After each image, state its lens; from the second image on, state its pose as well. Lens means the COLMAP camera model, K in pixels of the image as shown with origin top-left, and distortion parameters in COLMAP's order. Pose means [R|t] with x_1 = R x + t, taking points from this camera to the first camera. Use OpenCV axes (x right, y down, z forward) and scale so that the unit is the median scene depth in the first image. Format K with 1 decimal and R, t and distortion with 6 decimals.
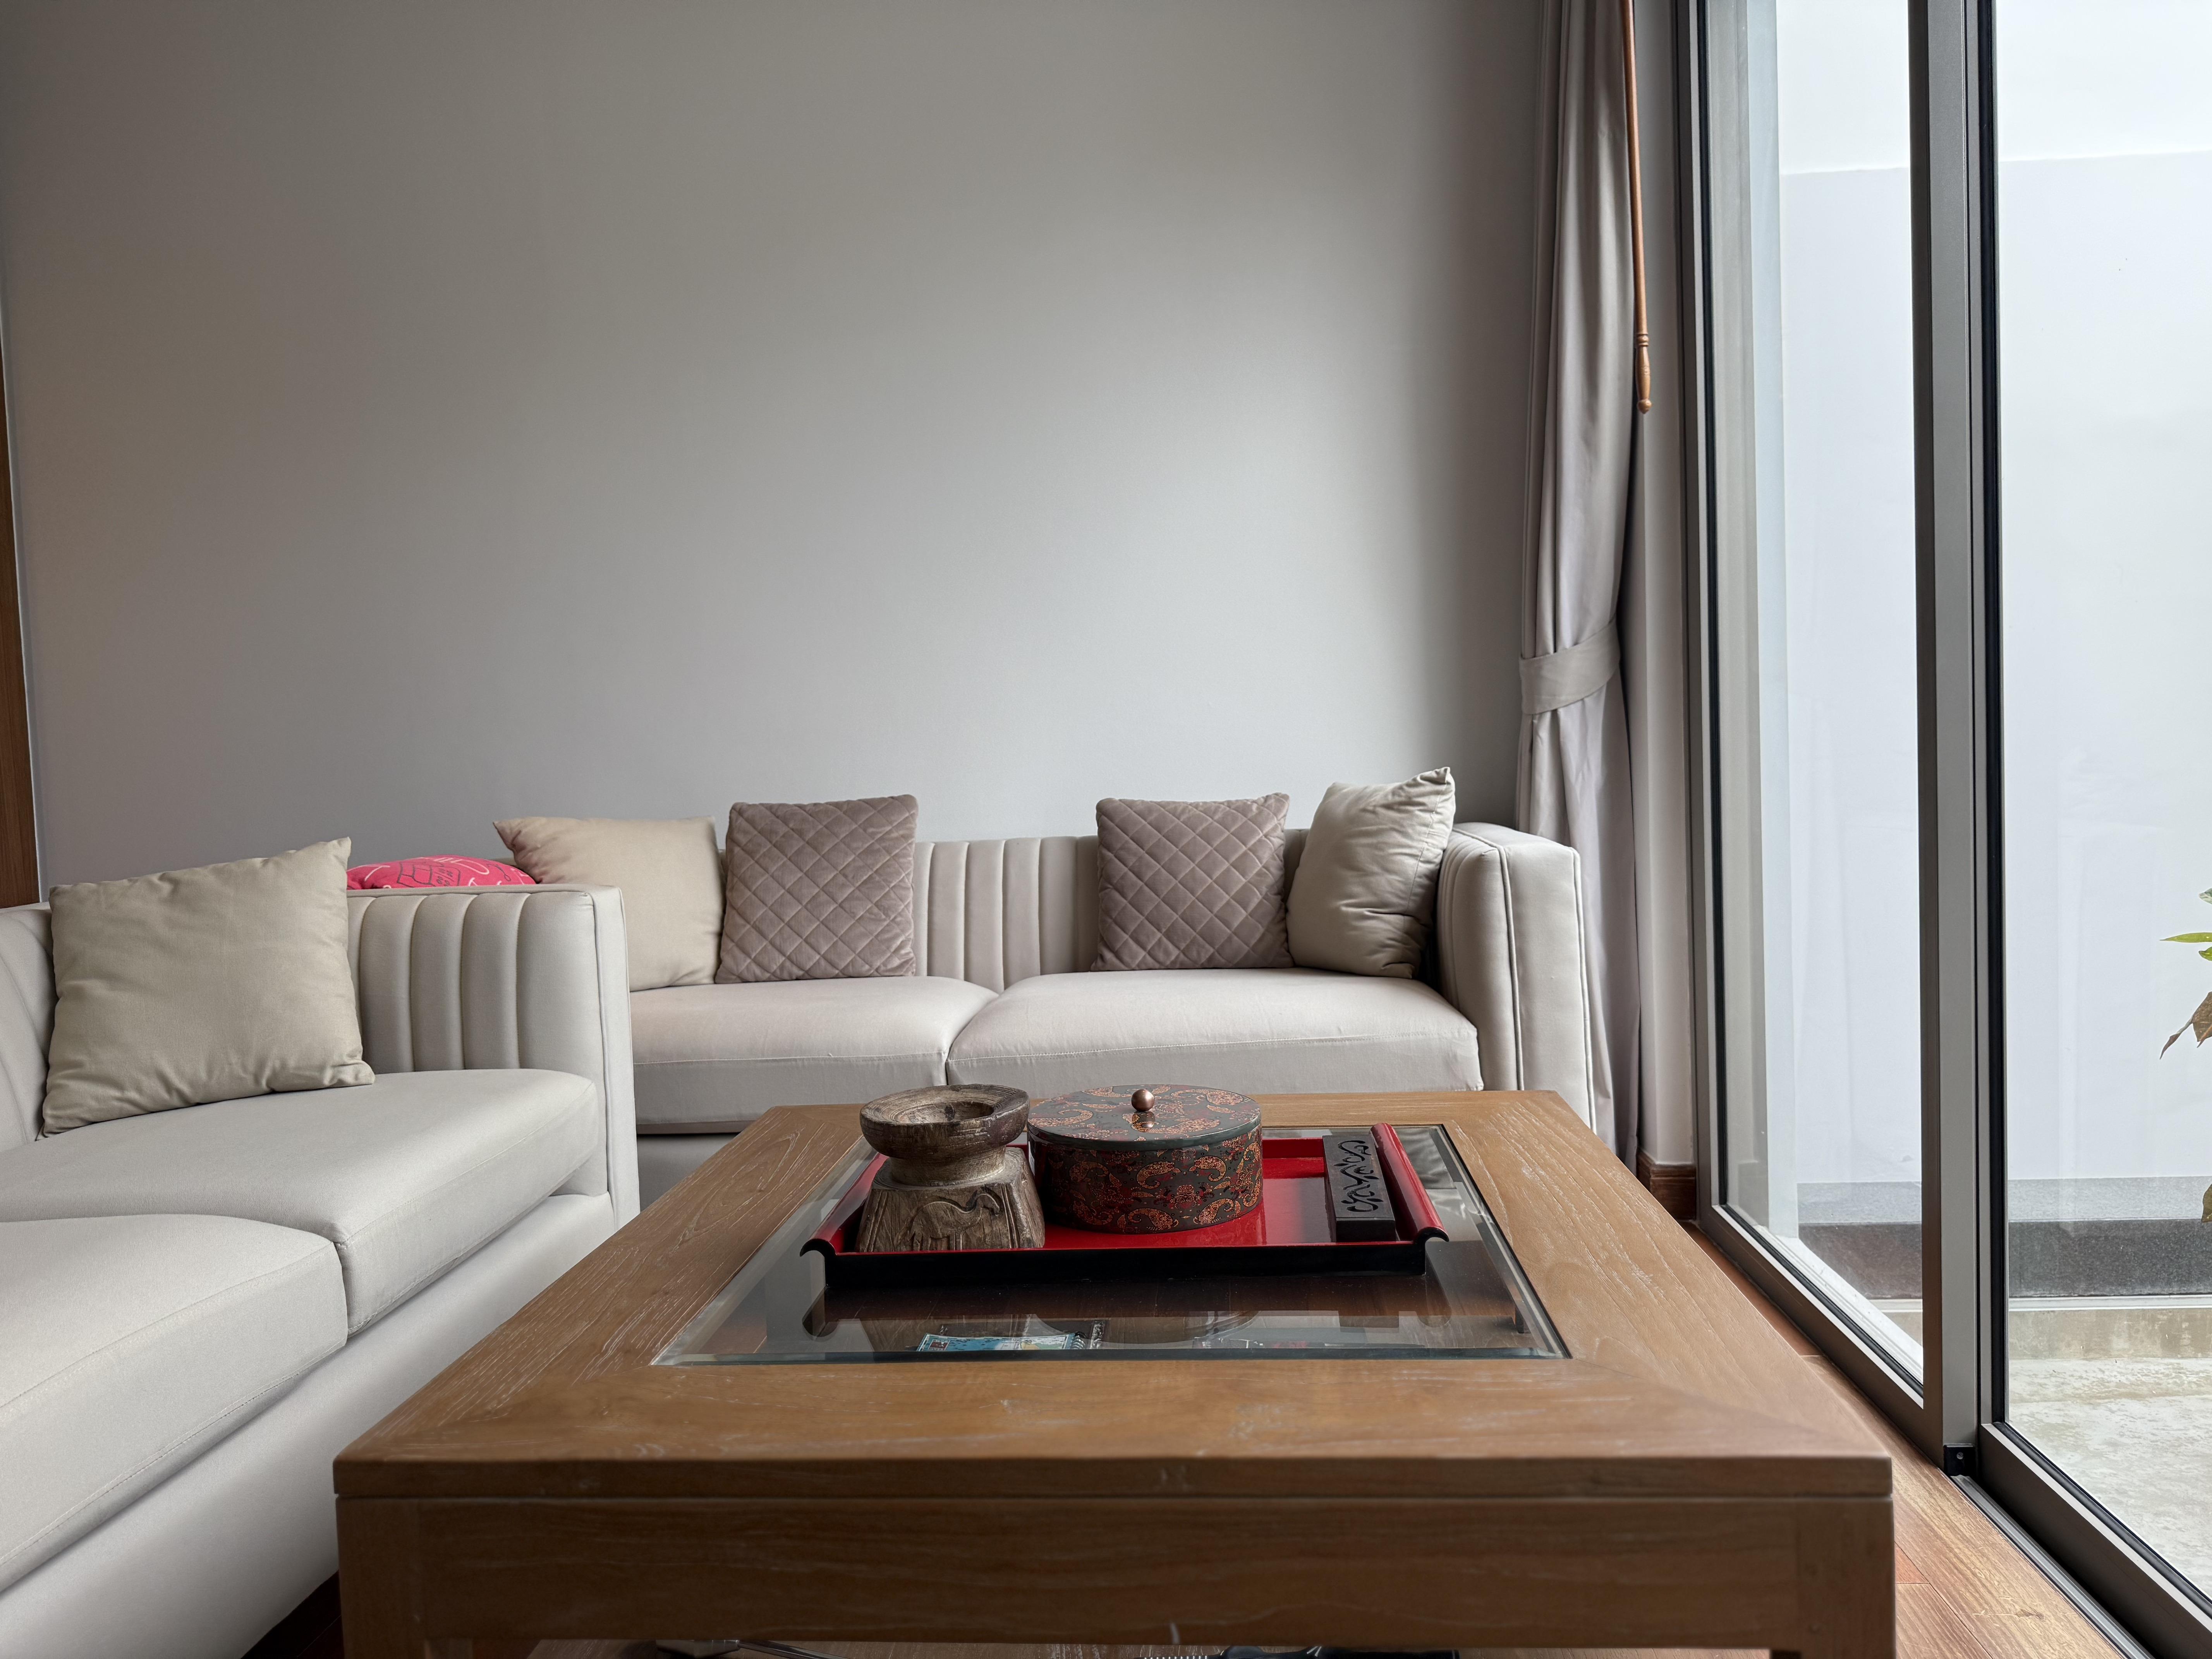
lens RADIAL K [[1532.3, 0, 1151.7], [0, 1532.3, 826.7], [0, 0, 1]] dist [0.044600, -0.058157]
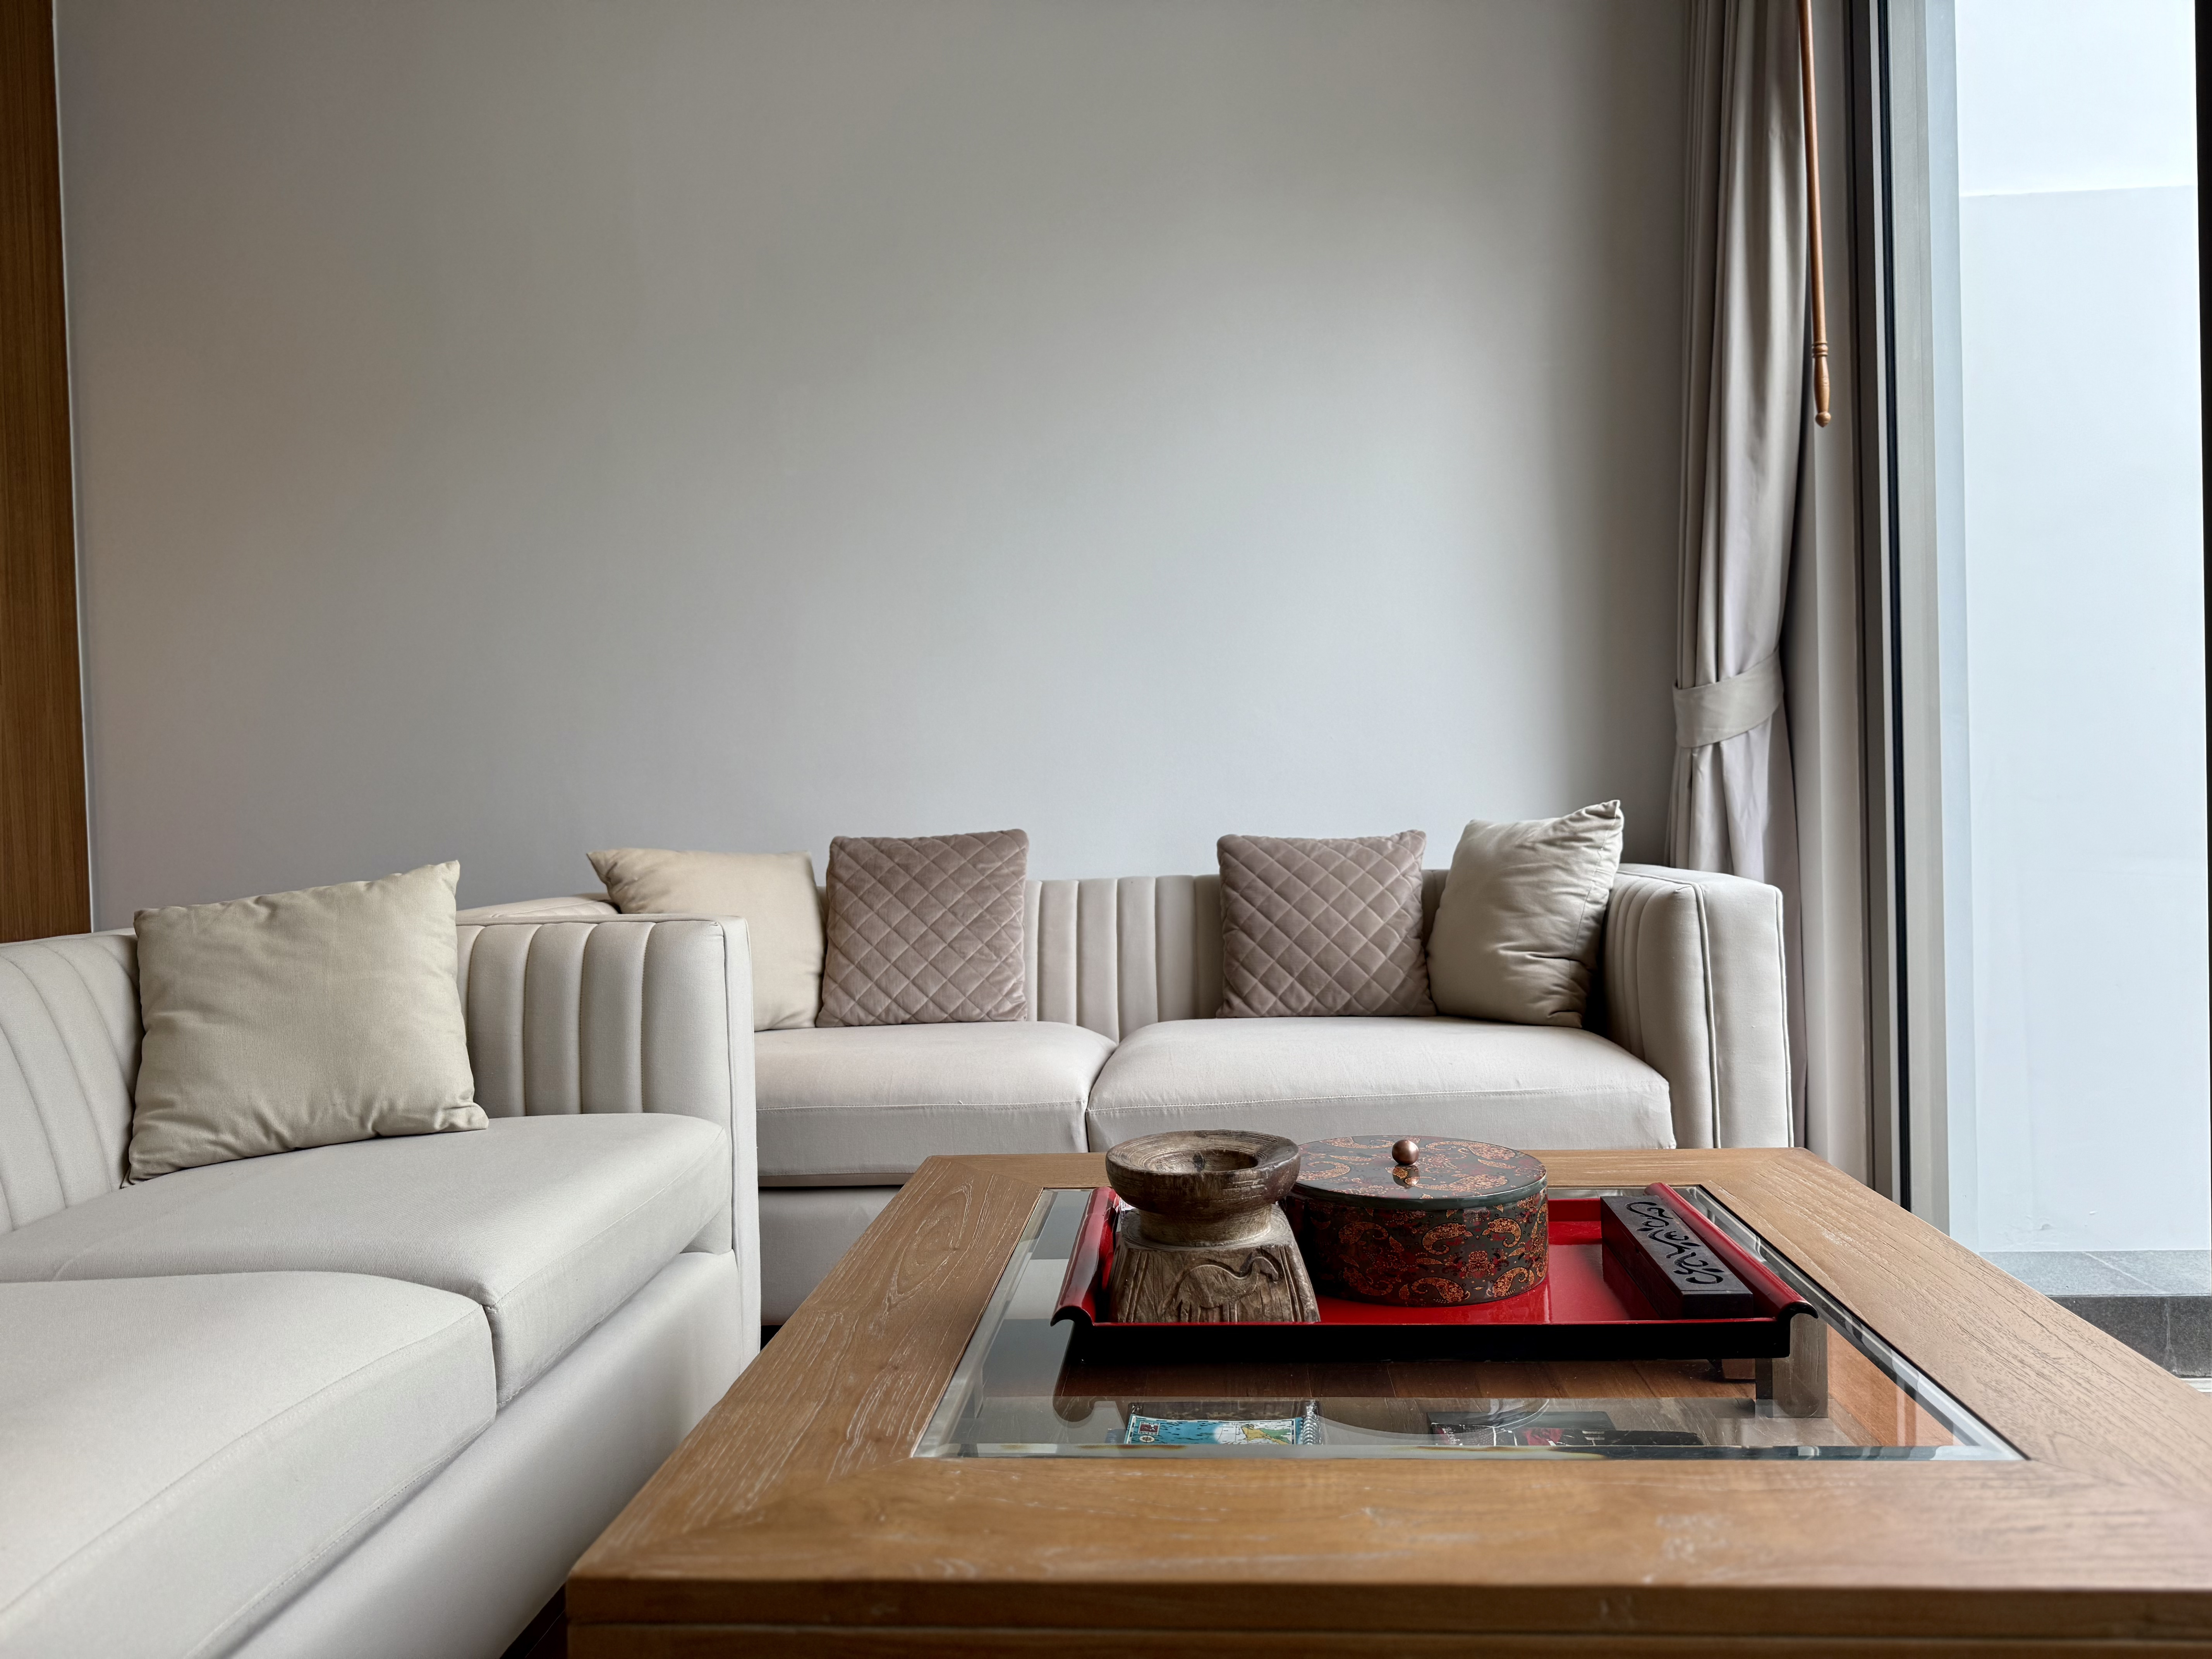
lens RADIAL K [[1530.6, 0, 1138.9], [0, 1530.6, 838.8], [0, 0, 1]] dist [0.072127, -0.095337]
pose [[0.999937, 0.008488, -0.007281, -0.089548], [-0.008715, 0.999455, -0.031848, 0.016706], [0.007007, 0.031910, 0.999466, 0.066085]]
